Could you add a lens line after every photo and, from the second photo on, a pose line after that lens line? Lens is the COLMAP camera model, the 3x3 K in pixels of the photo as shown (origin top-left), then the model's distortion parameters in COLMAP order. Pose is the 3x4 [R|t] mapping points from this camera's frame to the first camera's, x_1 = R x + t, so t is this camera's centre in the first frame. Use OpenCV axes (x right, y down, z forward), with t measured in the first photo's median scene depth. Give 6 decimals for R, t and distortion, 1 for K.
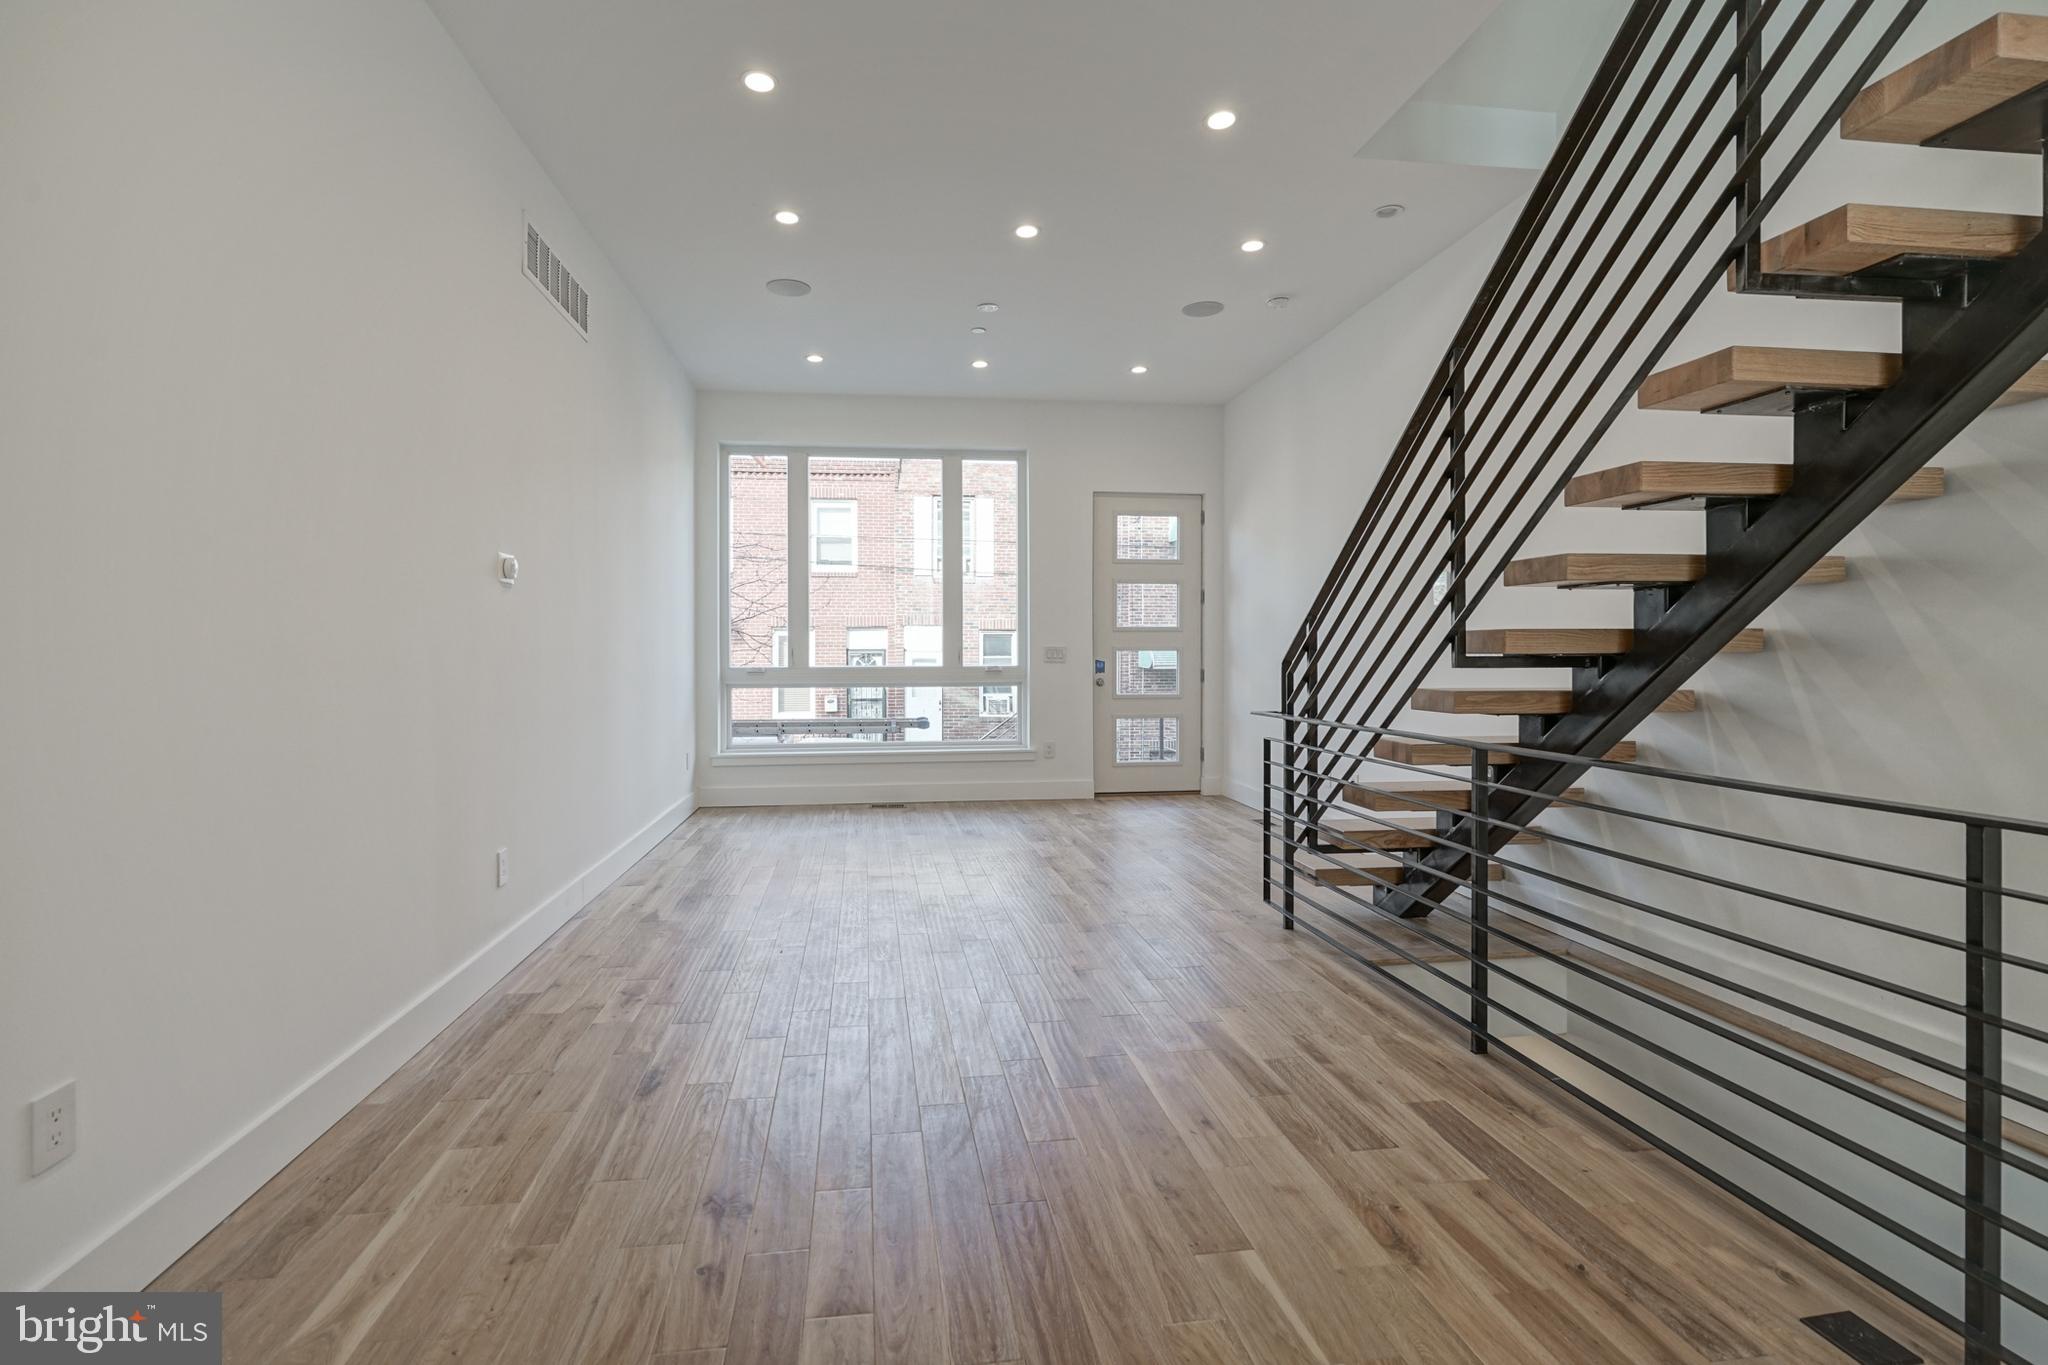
lens RADIAL K [[964.6, 0, 1005.7], [0, 964.6, 671.3], [0, 0, 1]] dist [-0.001406, -0.000053]
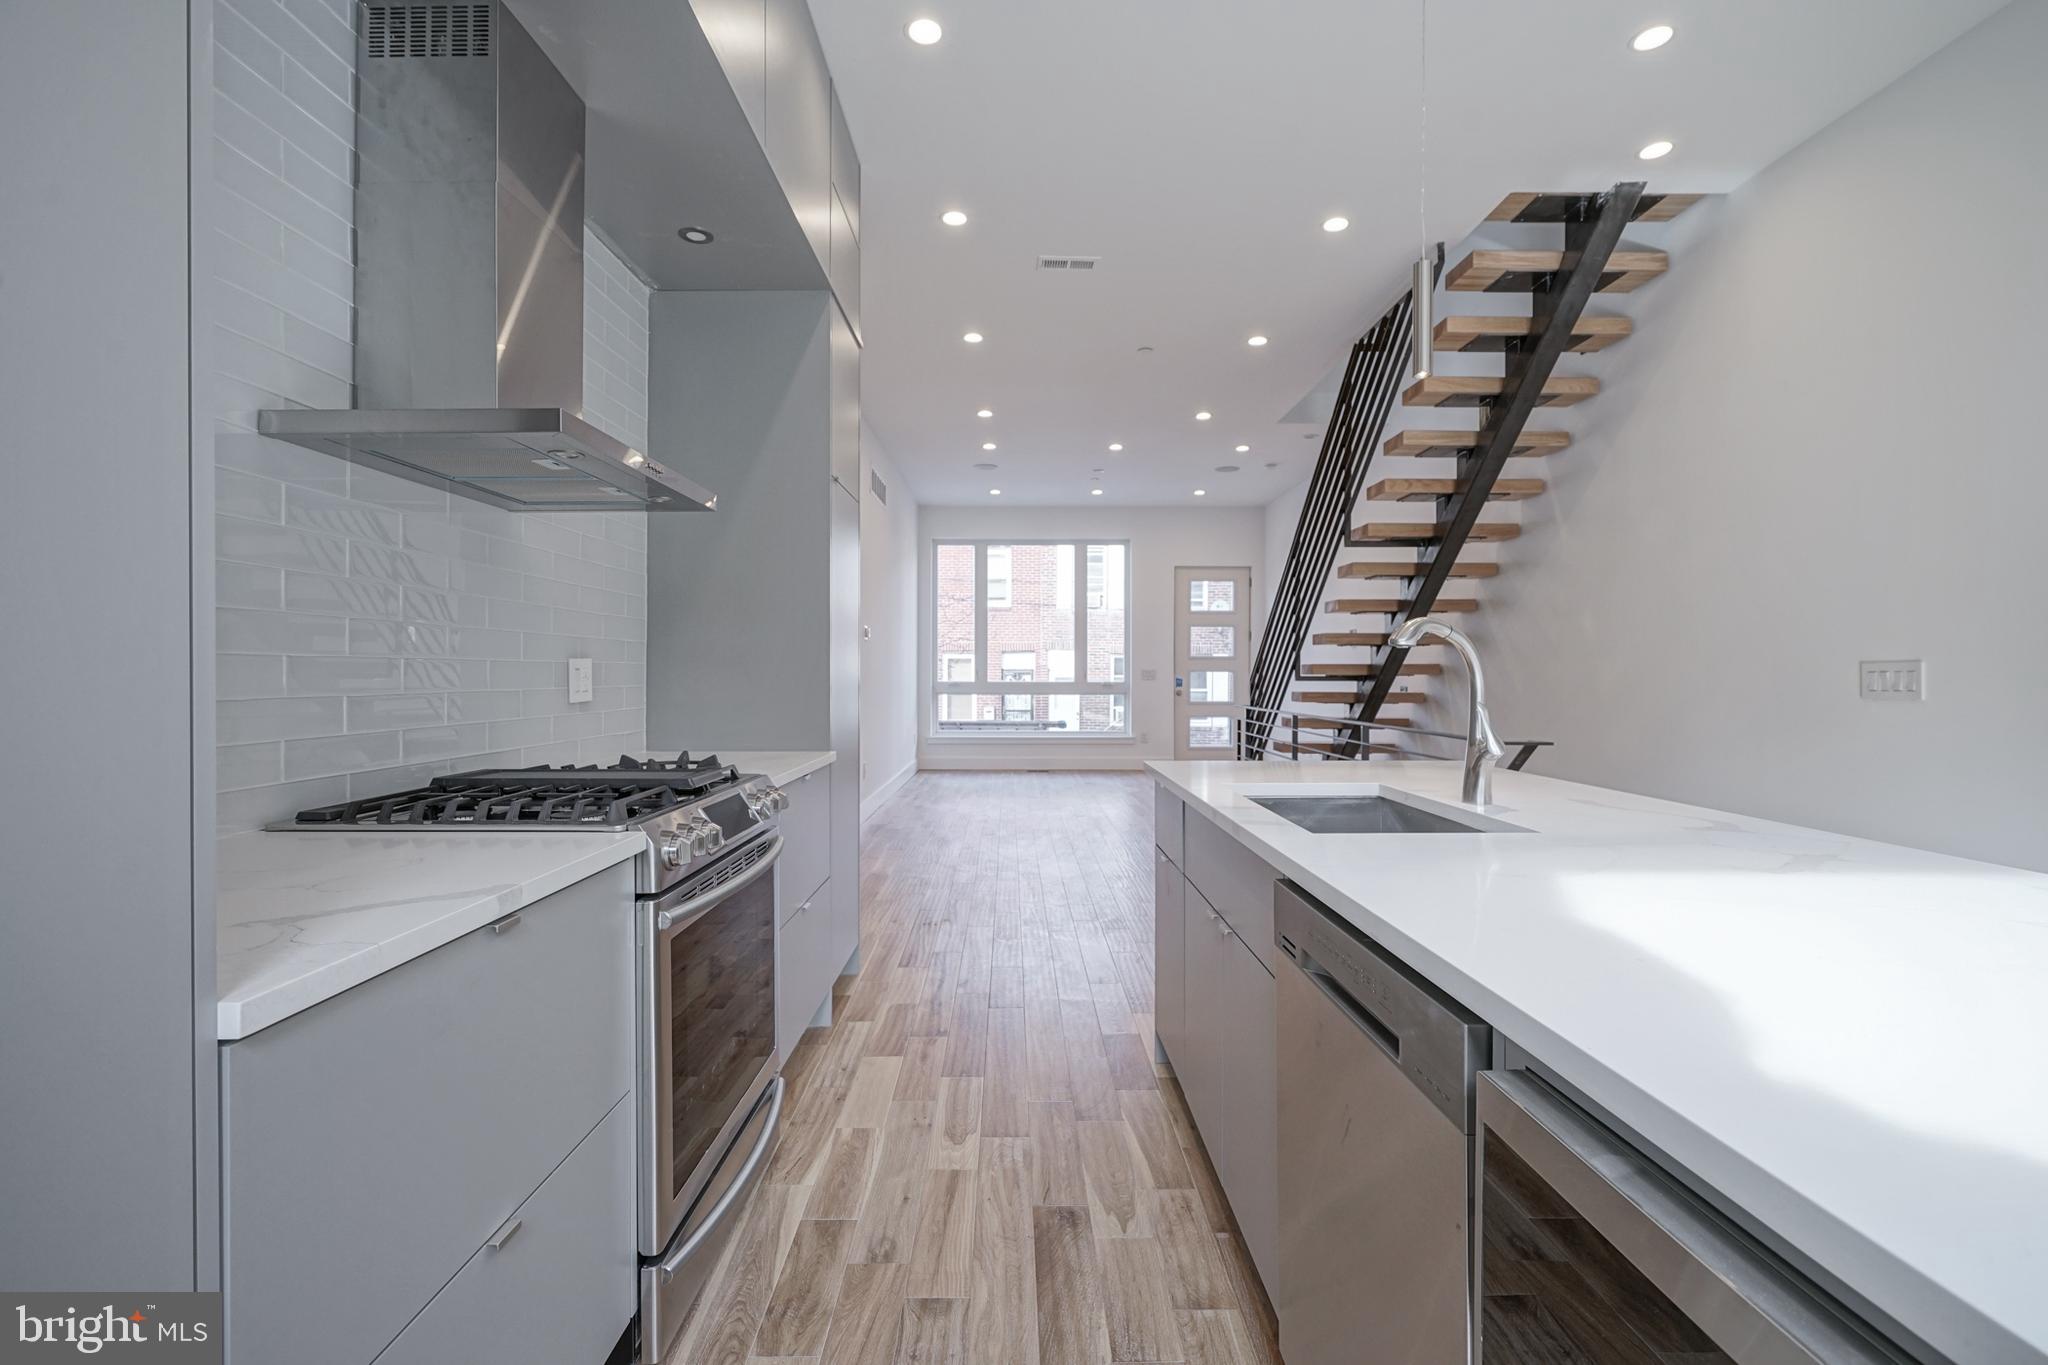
lens RADIAL K [[964.6, 0, 1017.6], [0, 964.6, 678.1], [0, 0, 1]] dist [-0.001406, -0.000053]
pose [[0.990894, 0.005303, -0.134538, 0.051357], [-0.006900, 0.999911, -0.011406, 0.007658], [0.134465, 0.012230, 0.990843, -0.523201]]
